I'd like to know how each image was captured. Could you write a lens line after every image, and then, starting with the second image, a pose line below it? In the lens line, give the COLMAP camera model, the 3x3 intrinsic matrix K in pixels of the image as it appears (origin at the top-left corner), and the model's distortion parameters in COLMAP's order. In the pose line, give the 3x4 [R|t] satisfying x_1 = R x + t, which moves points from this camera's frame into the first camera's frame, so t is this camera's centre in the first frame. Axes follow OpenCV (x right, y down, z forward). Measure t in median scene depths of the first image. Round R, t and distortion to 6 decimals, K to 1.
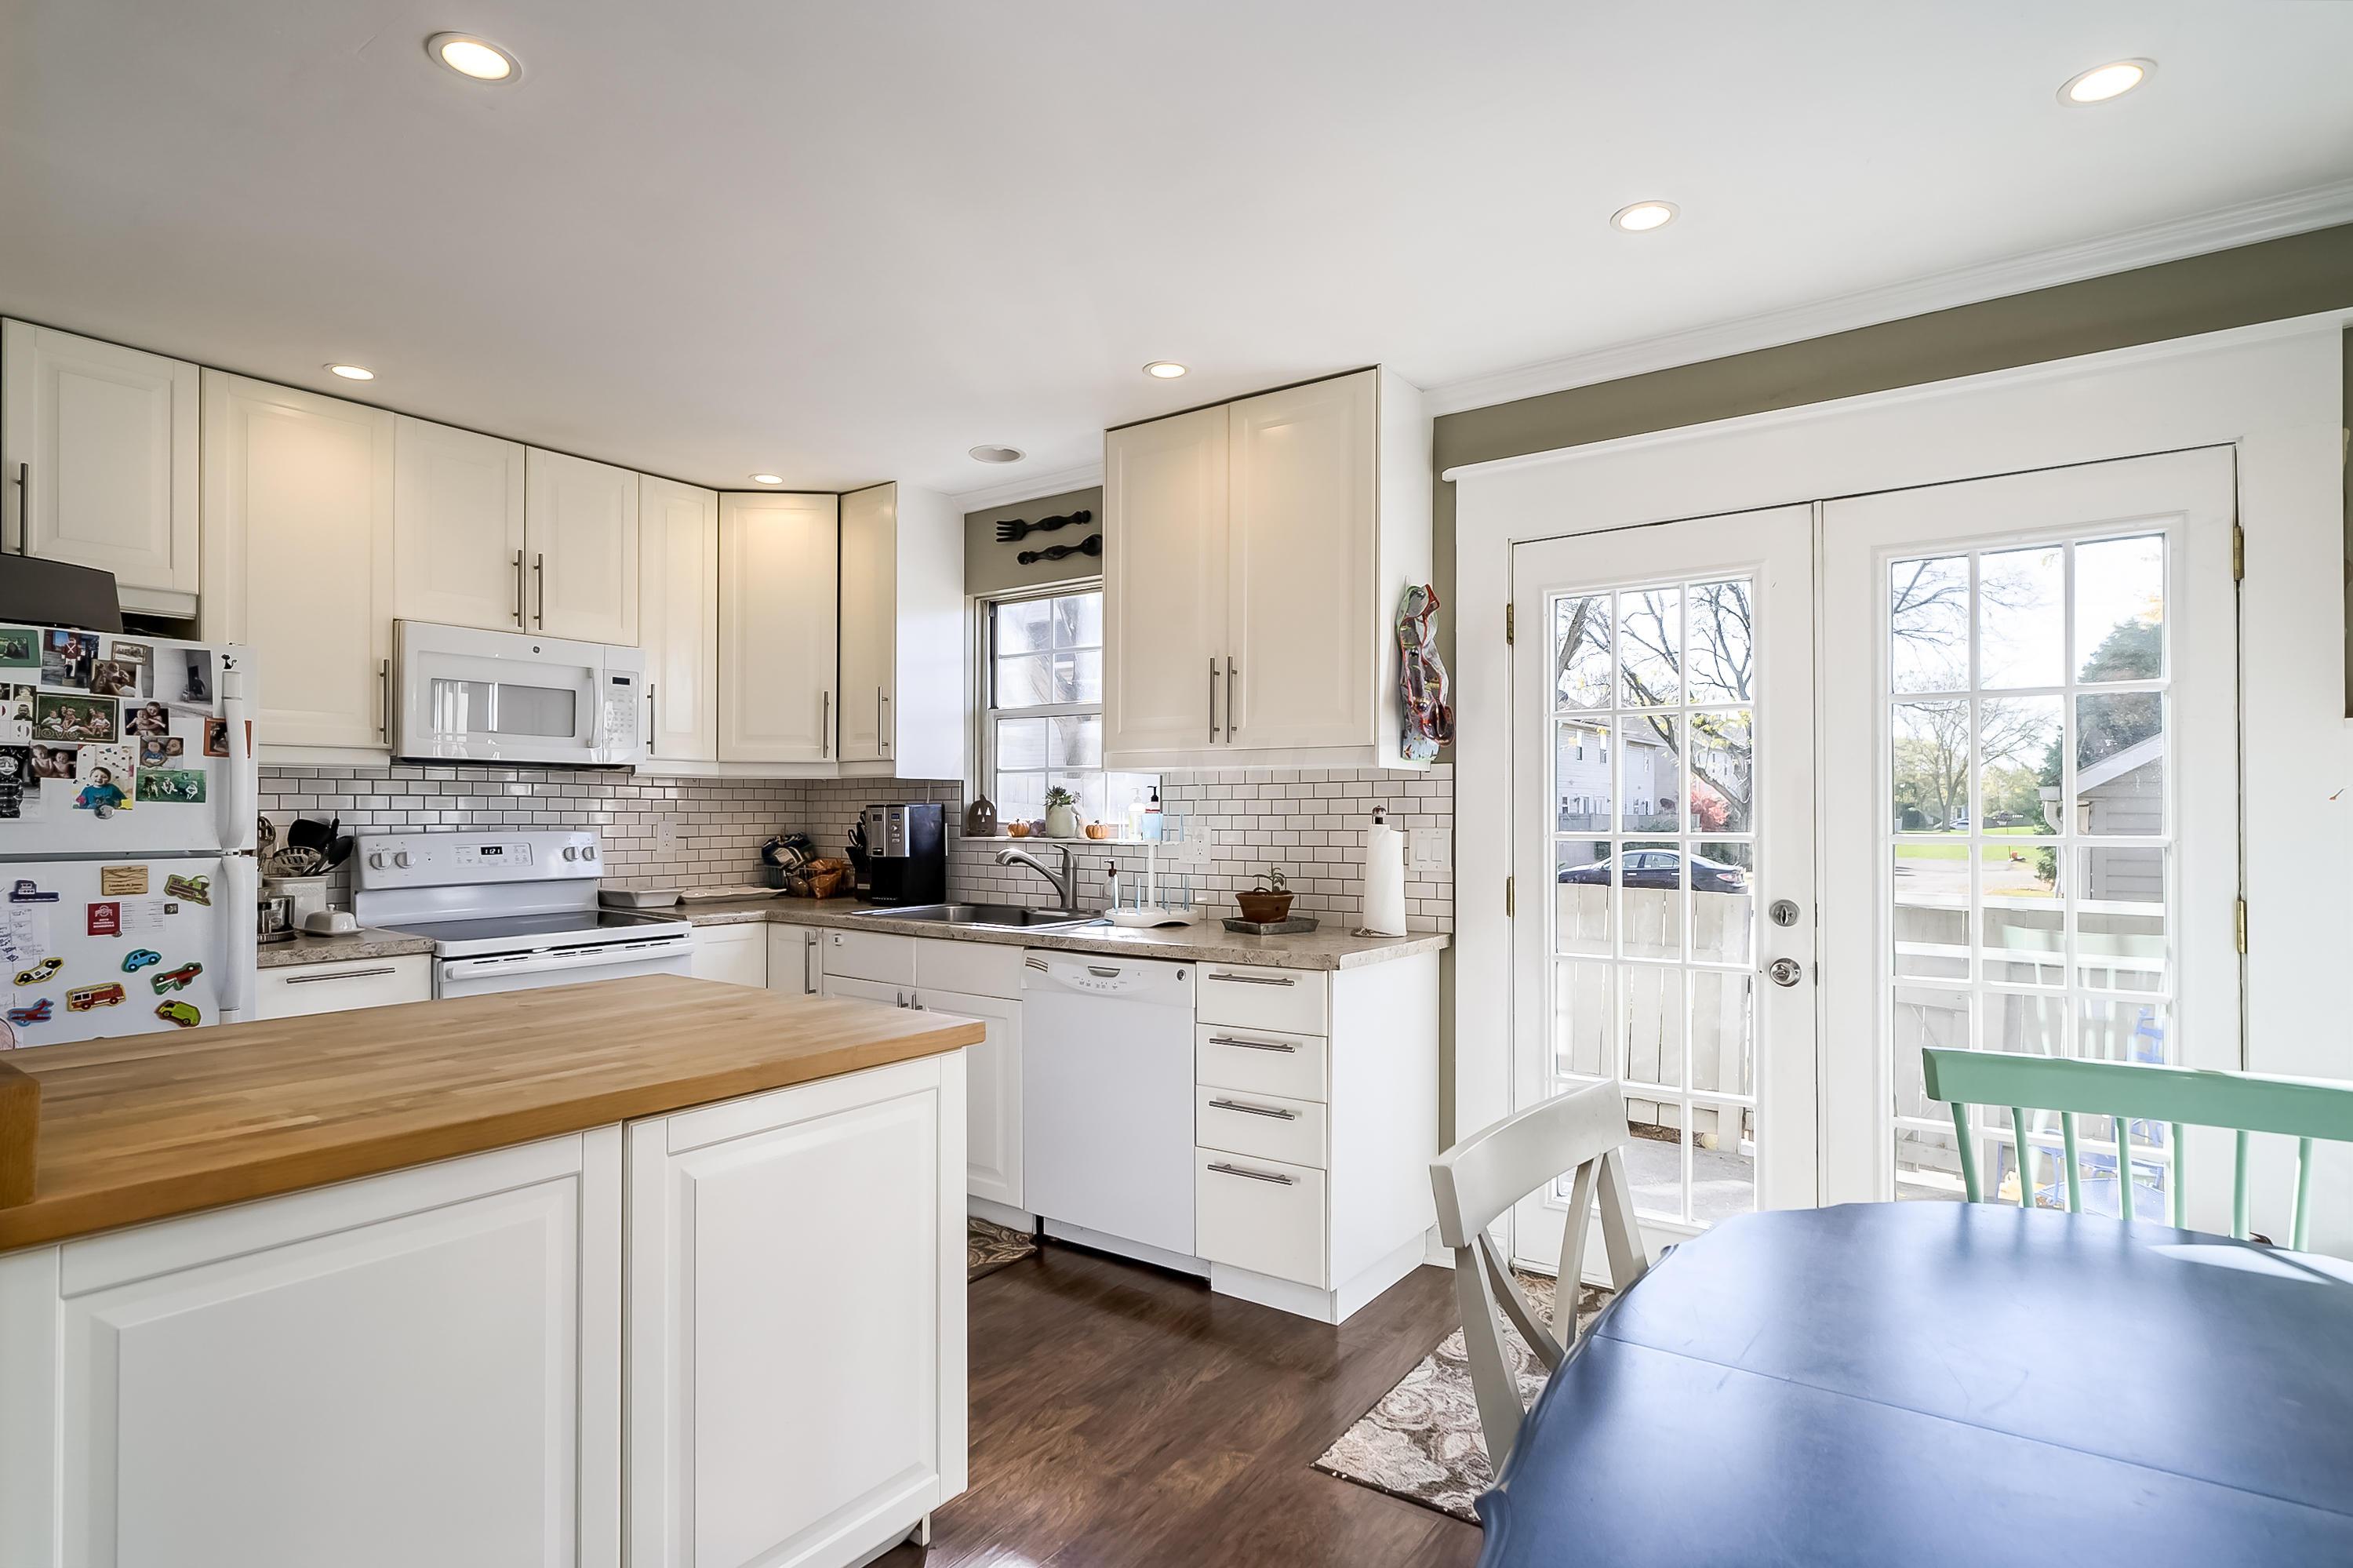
lens RADIAL K [[1190.8, 0, 1175.0], [0, 1190.8, 803.6], [0, 0, 1]] dist [-0.003955, -0.000474]
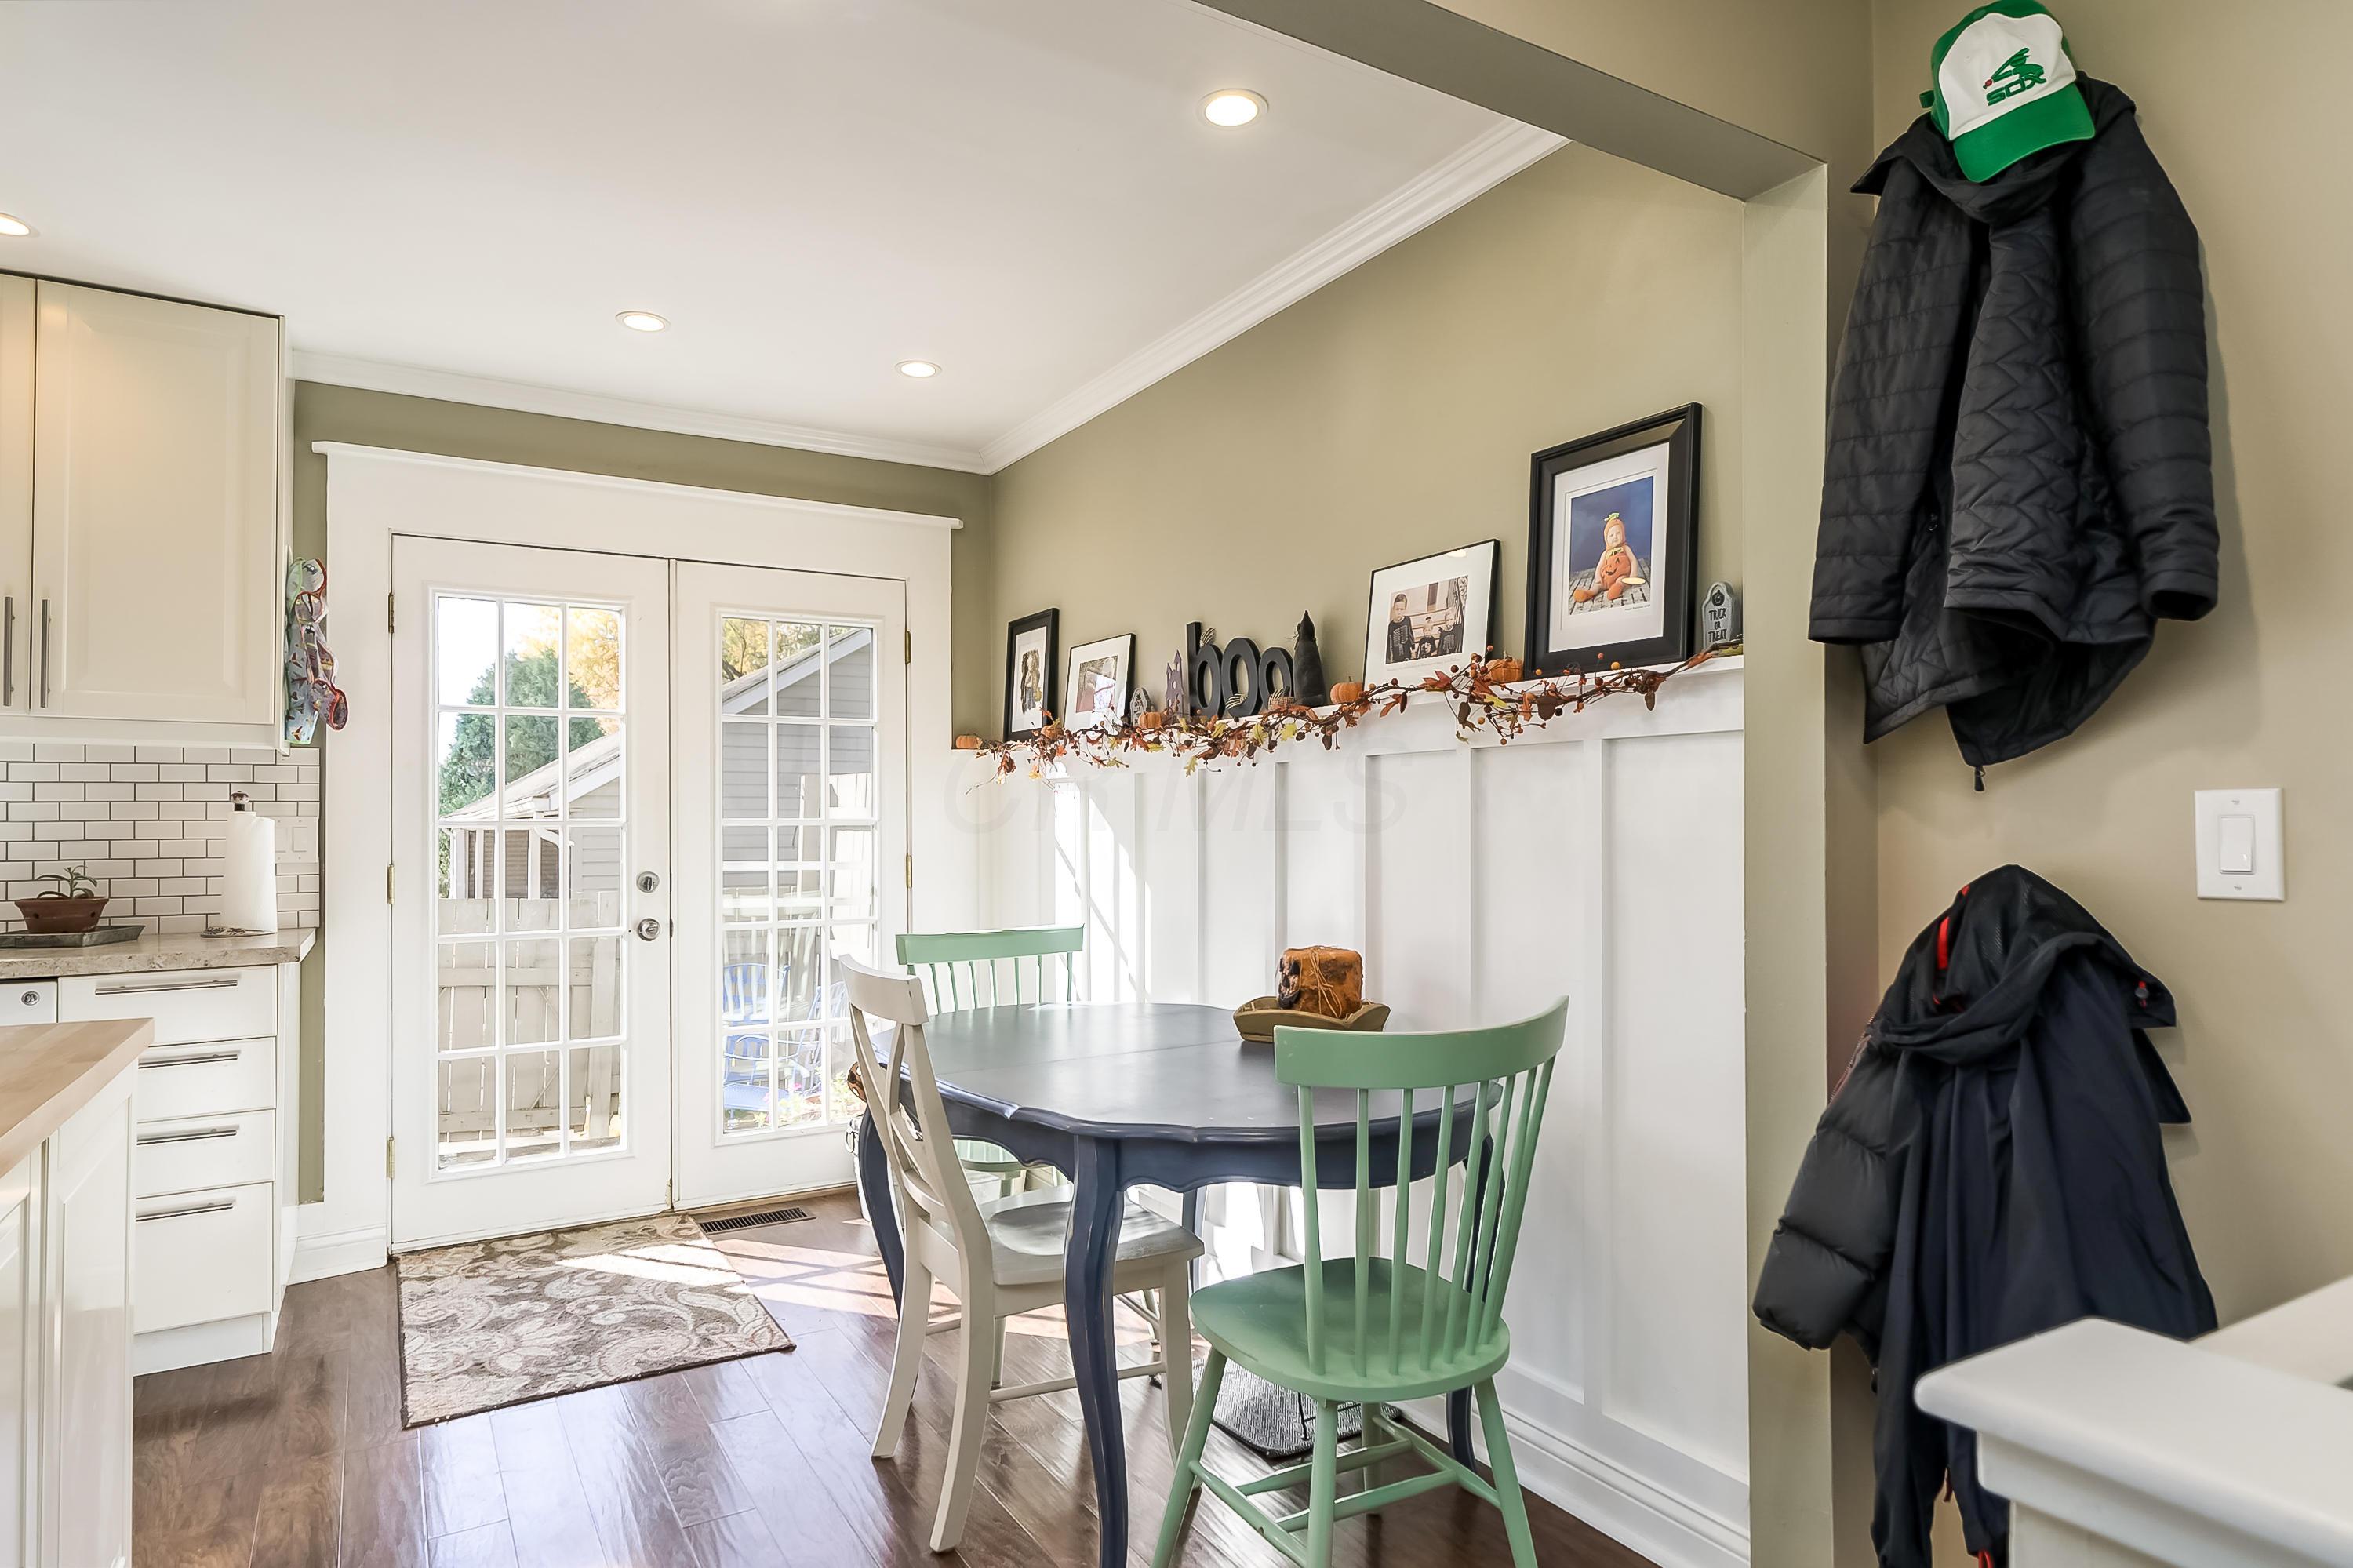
lens RADIAL K [[1311.7, 0, 1170.9], [0, 1311.7, 802.3], [0, 0, 1]] dist [-0.000198, -0.003836]
pose [[0.378698, 0.015134, 0.925397, -0.485302], [-0.000584, 0.999870, -0.016113, 0.025926], [-0.925520, 0.005562, 0.378657, -0.027643]]
